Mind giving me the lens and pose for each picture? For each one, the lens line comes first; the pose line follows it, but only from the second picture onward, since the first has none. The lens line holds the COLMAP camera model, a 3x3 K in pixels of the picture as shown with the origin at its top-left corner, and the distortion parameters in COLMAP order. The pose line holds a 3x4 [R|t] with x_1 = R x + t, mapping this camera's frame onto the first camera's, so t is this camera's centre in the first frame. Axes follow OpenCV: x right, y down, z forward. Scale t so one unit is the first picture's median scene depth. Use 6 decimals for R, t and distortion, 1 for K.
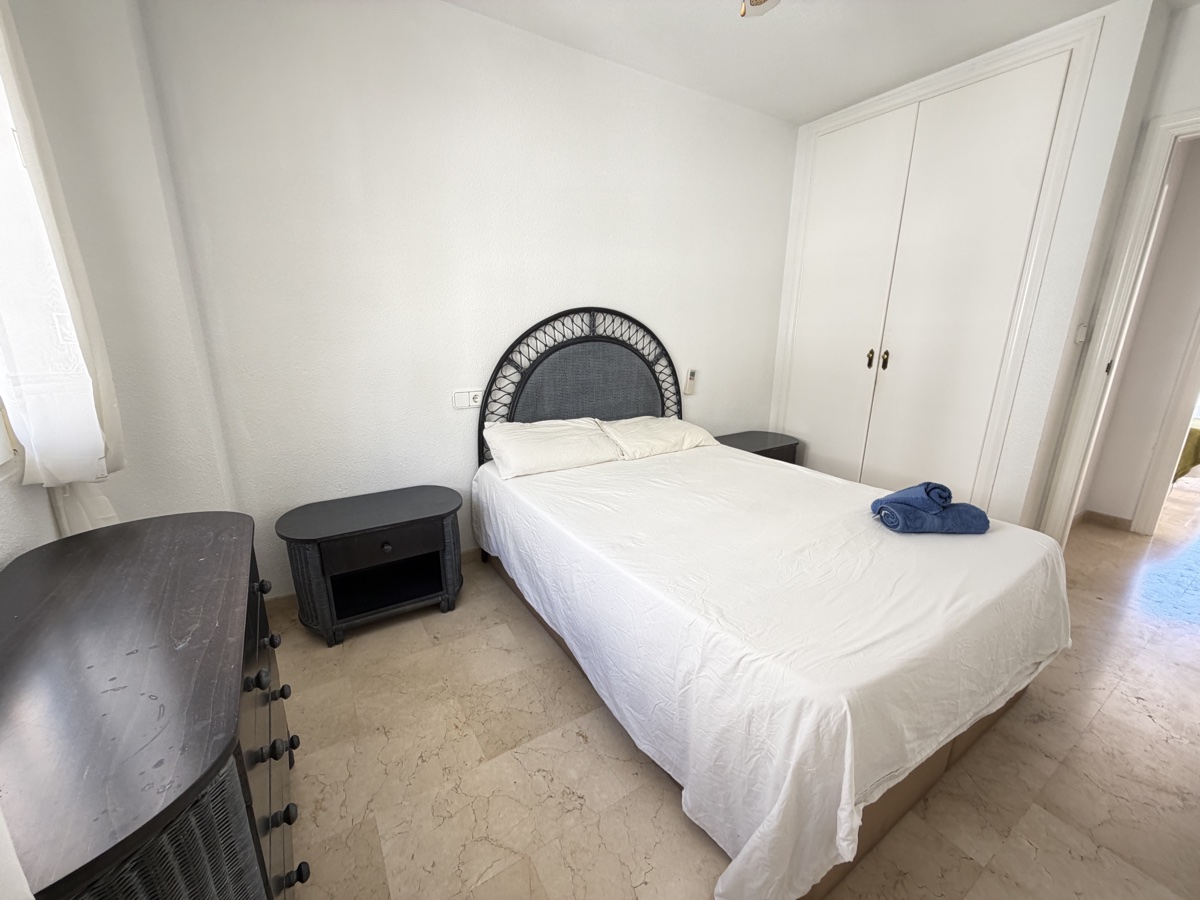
lens RADIAL K [[479.2, 0, 597.1], [0, 479.2, 453.1], [0, 0, 1]] dist [0.001375, -0.000097]
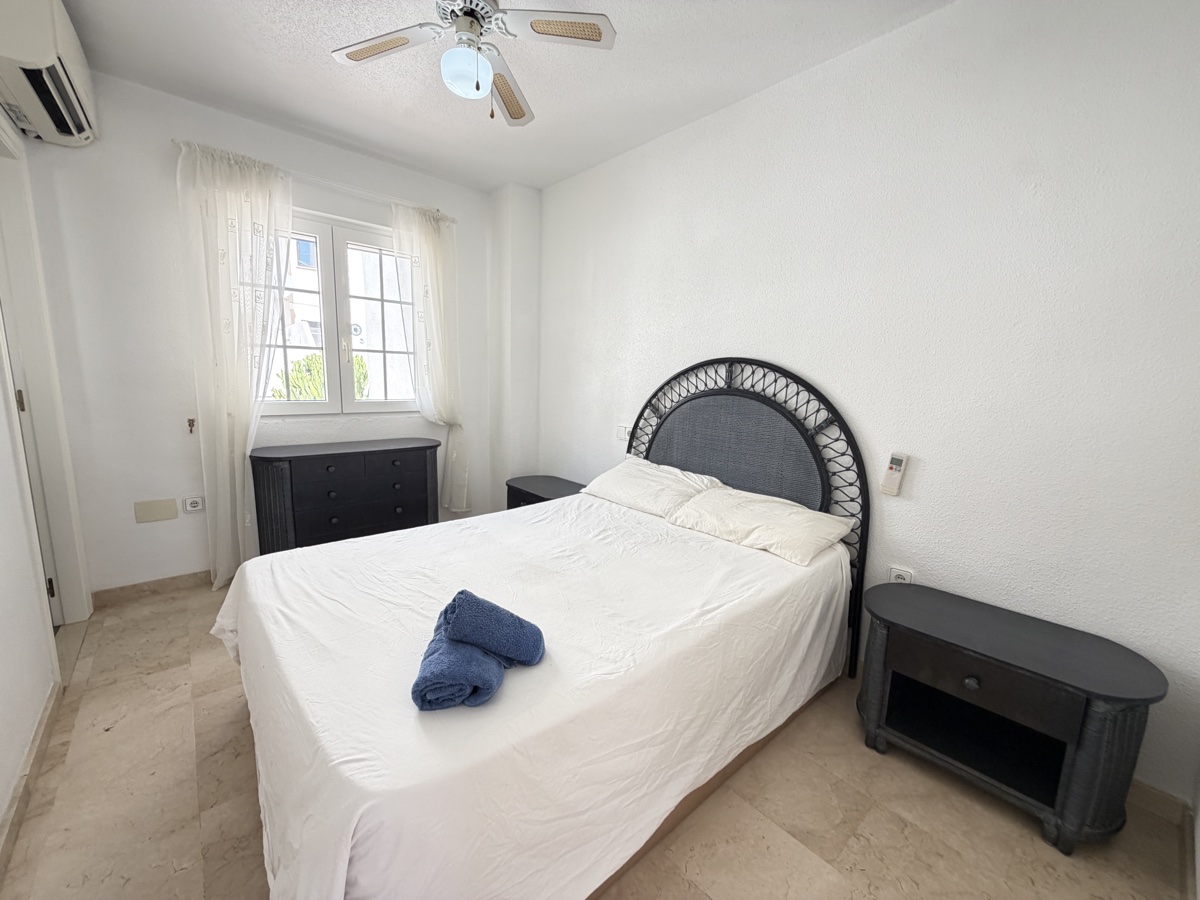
lens RADIAL K [[479.2, 0, 599.5], [0, 479.2, 450.5], [0, 0, 1]] dist [0.001375, -0.000097]
pose [[0.144235, 0.144085, -0.978997, 0.845424], [-0.286303, 0.953105, 0.098093, -0.152818], [0.947221, 0.266141, 0.178723, 0.638608]]
